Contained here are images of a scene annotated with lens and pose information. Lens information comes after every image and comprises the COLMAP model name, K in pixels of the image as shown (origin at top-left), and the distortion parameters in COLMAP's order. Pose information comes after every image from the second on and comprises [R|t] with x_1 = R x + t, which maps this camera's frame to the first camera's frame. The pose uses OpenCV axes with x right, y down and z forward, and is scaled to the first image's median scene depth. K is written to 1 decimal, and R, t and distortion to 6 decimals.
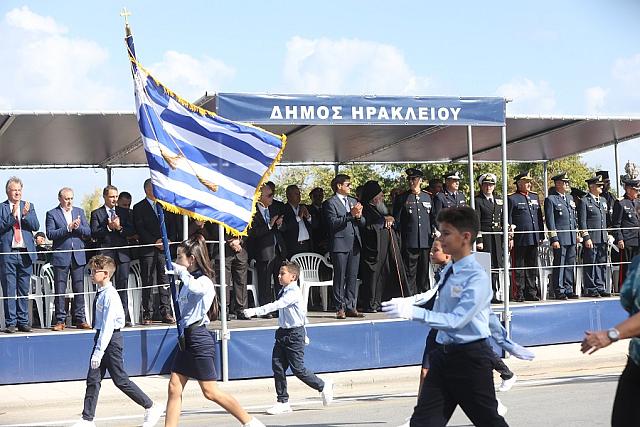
lens RADIAL K [[1305.2, 0, 320.0], [0, 1305.2, 213.5], [0, 0, 1]] dist [-0.254808, 0.073167]
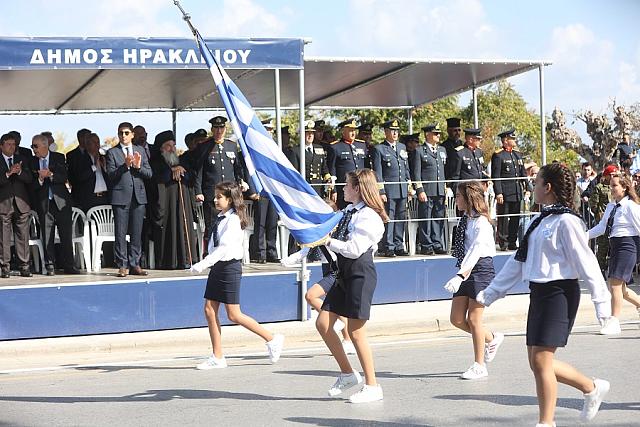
lens RADIAL K [[1305.2, 0, 320.0], [0, 1305.2, 213.5], [0, 0, 1]] dist [-0.254808, 0.073167]
pose [[0.999676, 0.004546, -0.025040, 0.178771], [-0.003493, 0.999114, 0.041945, -0.004063], [0.025208, -0.041844, 0.998806, 0.073922]]
